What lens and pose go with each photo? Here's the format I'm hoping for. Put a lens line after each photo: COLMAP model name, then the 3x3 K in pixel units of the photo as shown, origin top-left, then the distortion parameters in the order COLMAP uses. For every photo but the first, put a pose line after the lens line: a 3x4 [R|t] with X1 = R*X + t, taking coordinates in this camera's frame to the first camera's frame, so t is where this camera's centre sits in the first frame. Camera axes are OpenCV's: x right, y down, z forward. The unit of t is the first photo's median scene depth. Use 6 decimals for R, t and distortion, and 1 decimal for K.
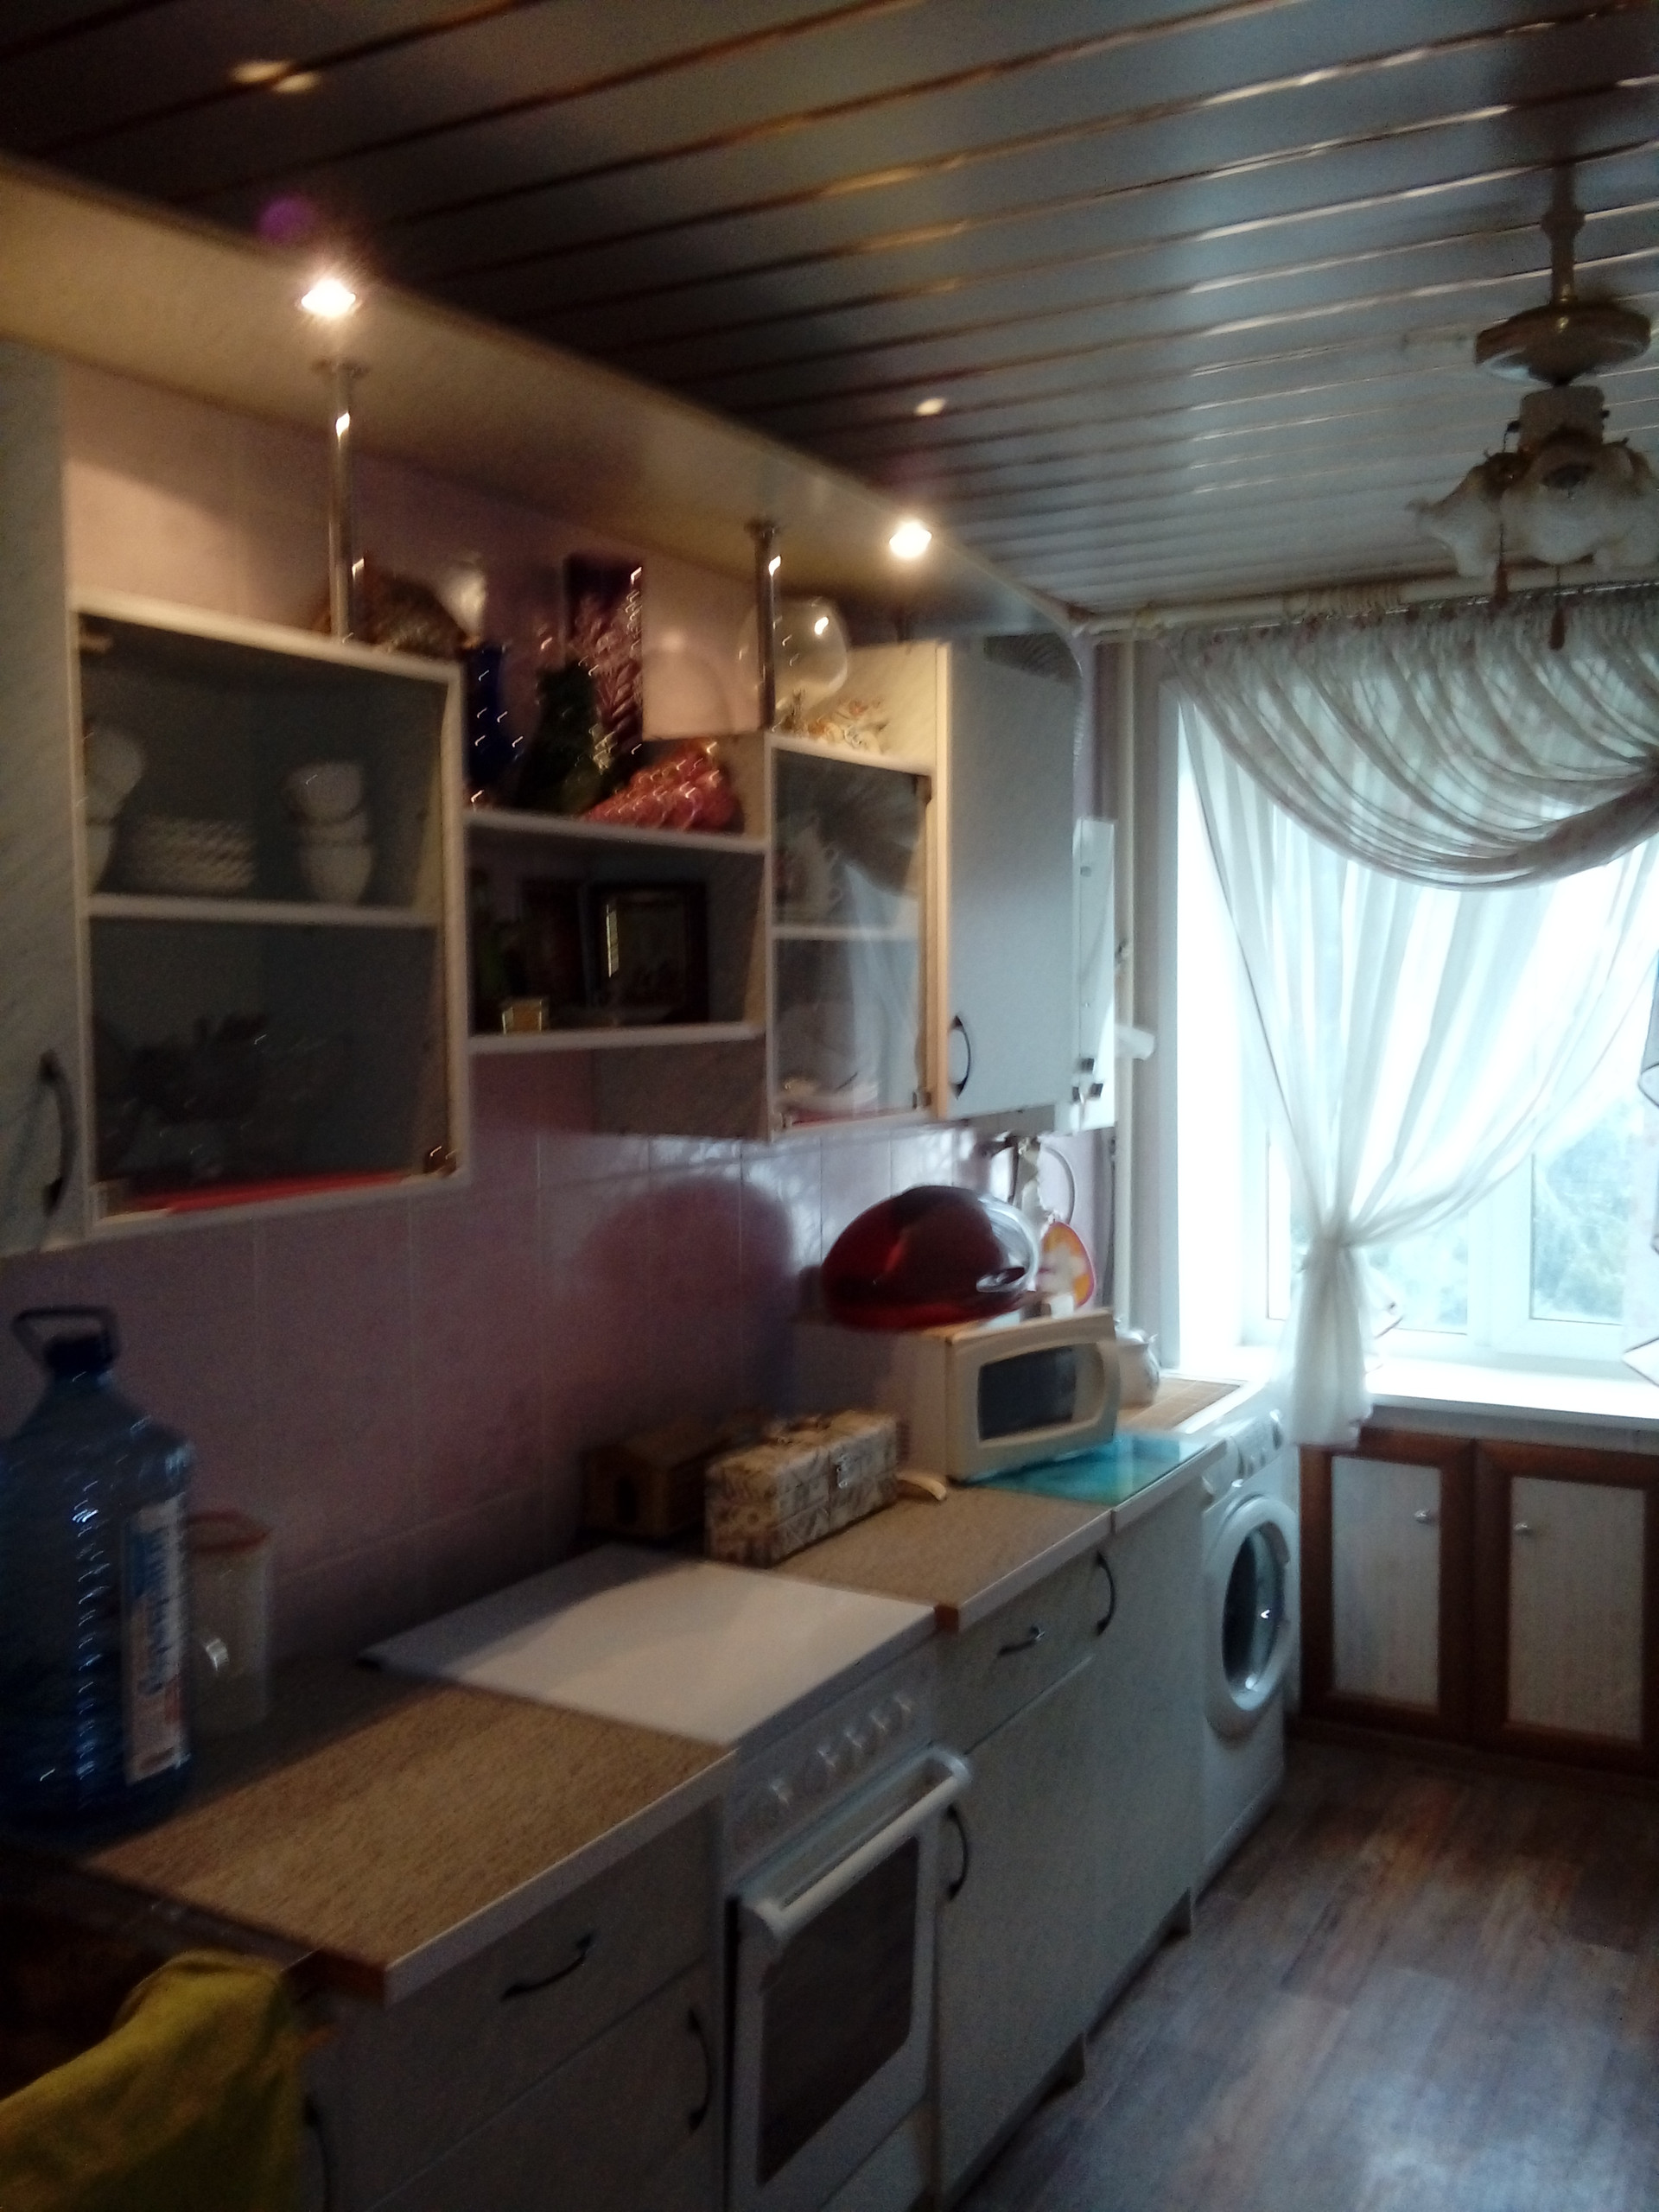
lens RADIAL K [[1951.9, 0, 814.8], [0, 1951.9, 1126.5], [0, 0, 1]] dist [0.096918, -0.175209]
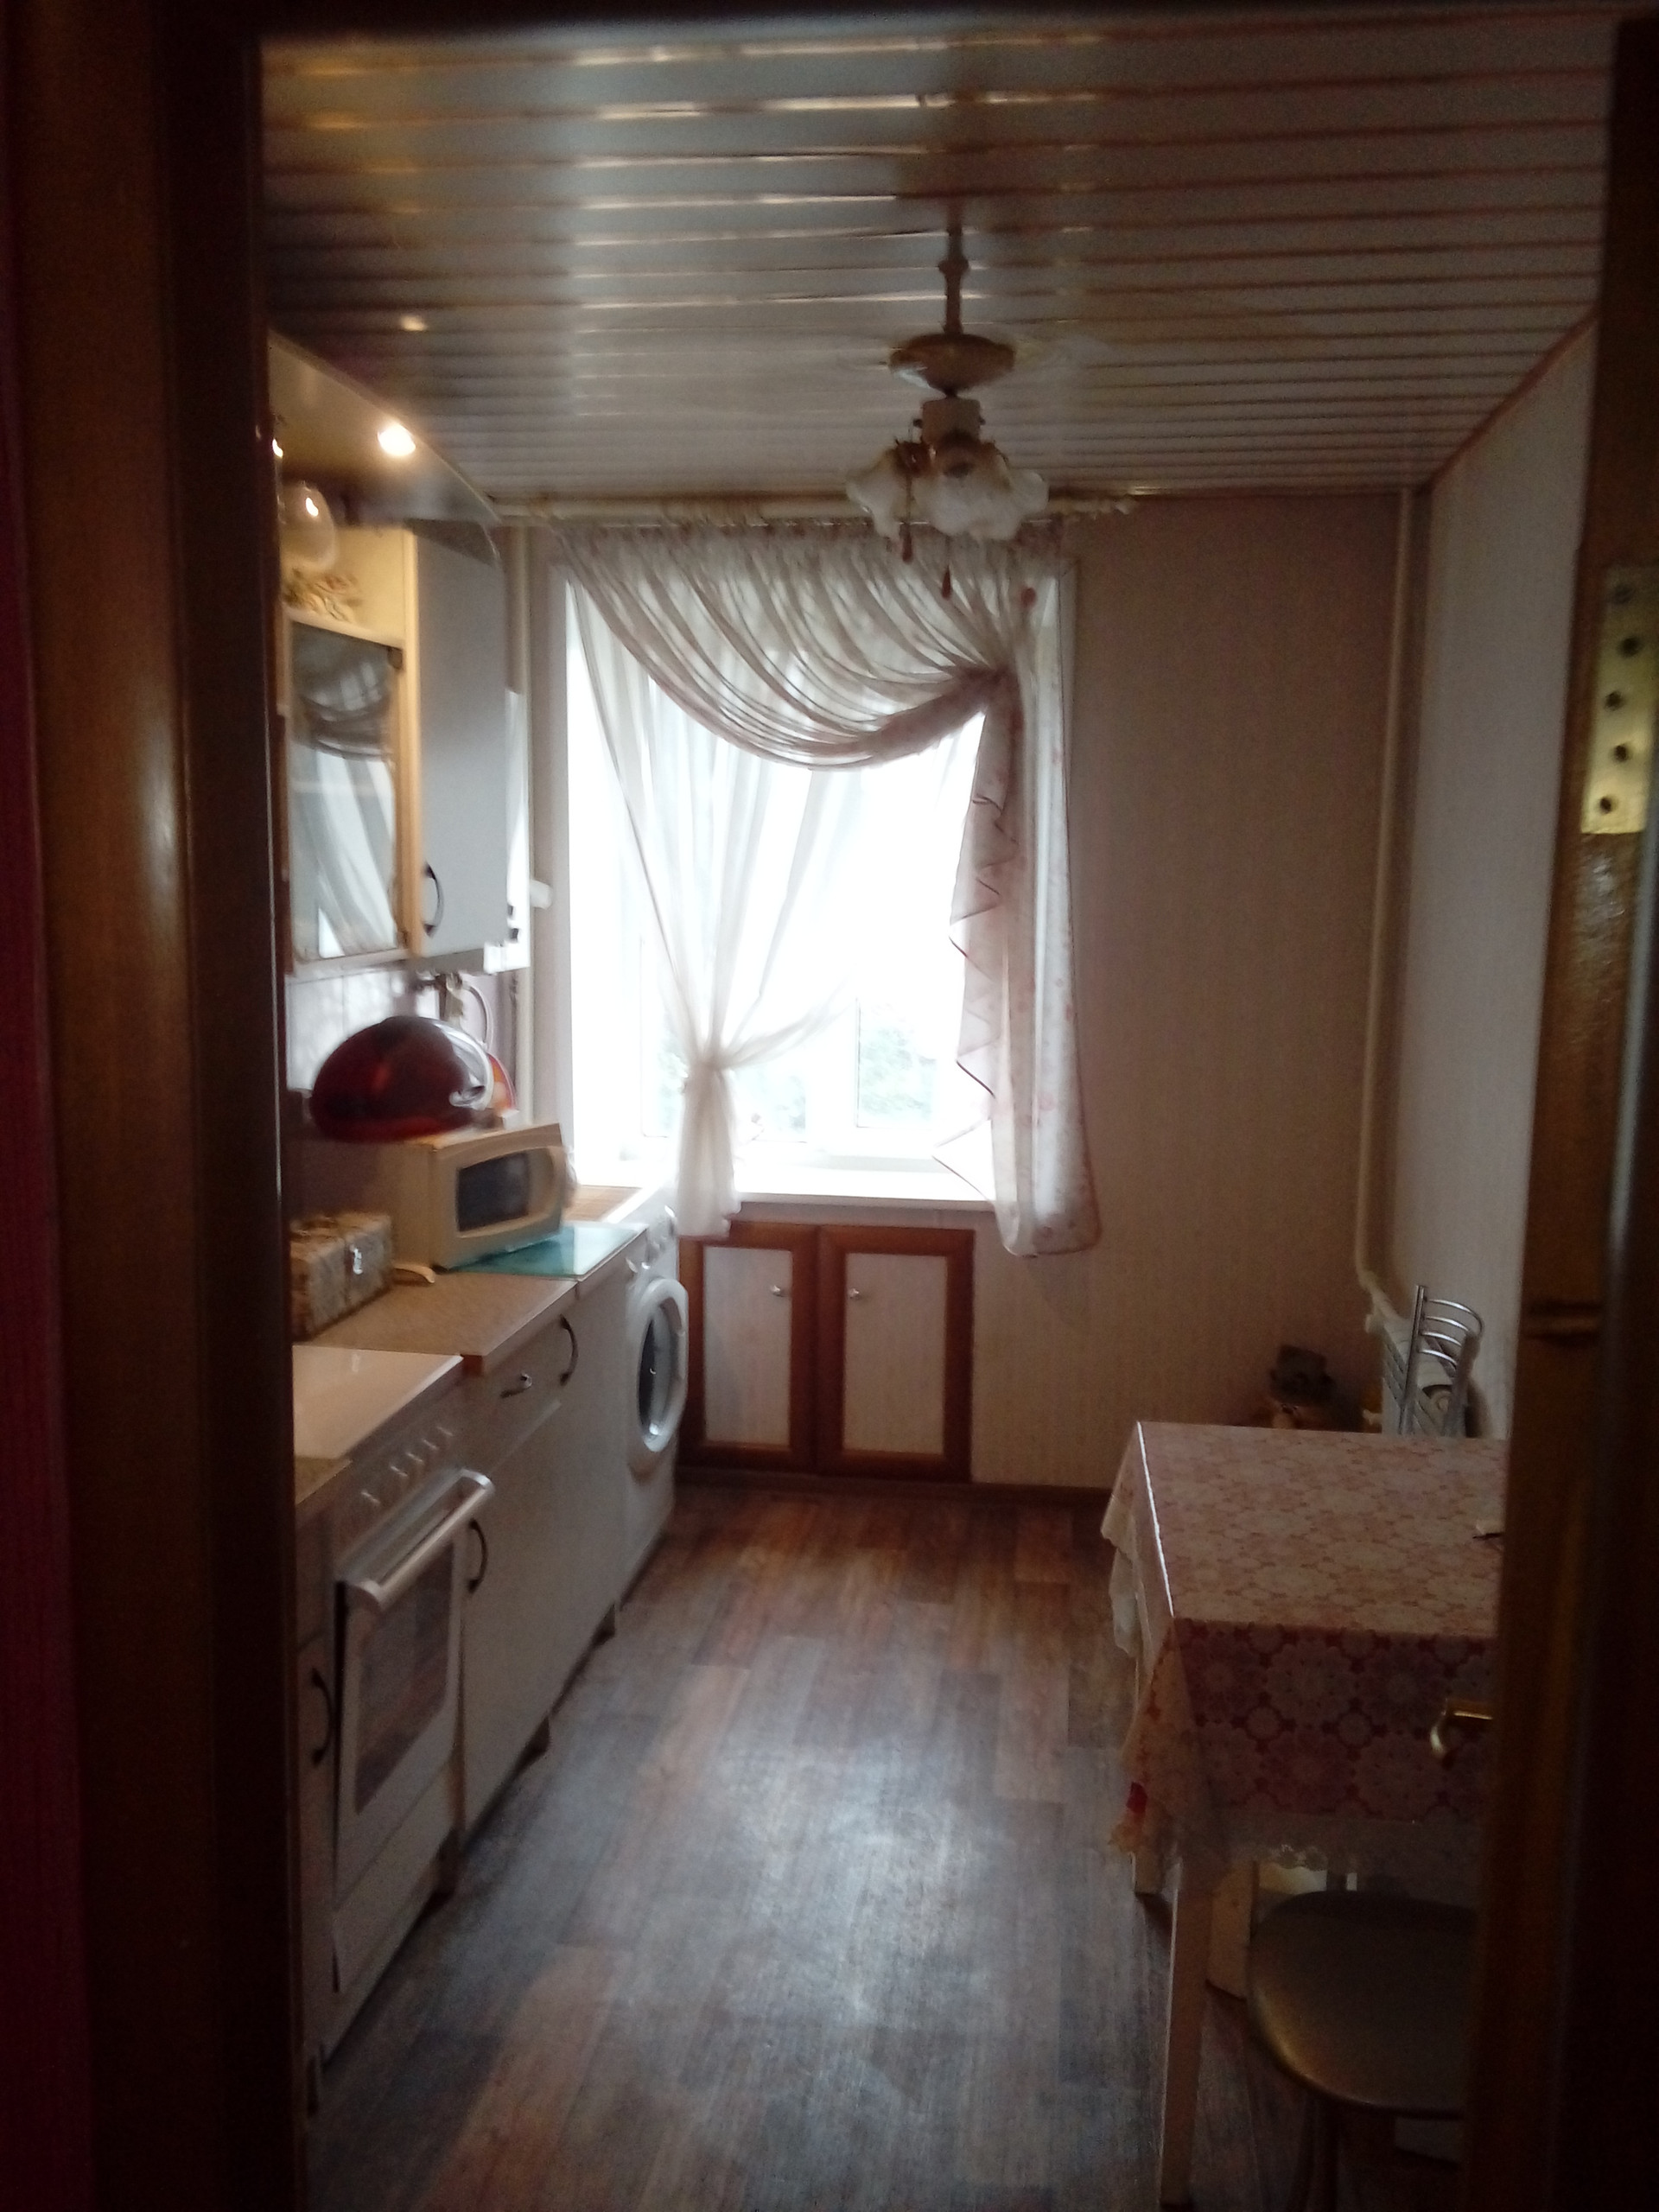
lens RADIAL K [[1951.9, 0, 814.8], [0, 1951.9, 1126.5], [0, 0, 1]] dist [0.096918, -0.175209]
pose [[0.932136, -0.030259, 0.360843, -0.115687], [0.003841, 0.997273, 0.073705, 0.010289], [-0.362089, -0.067317, 0.929710, -0.133902]]
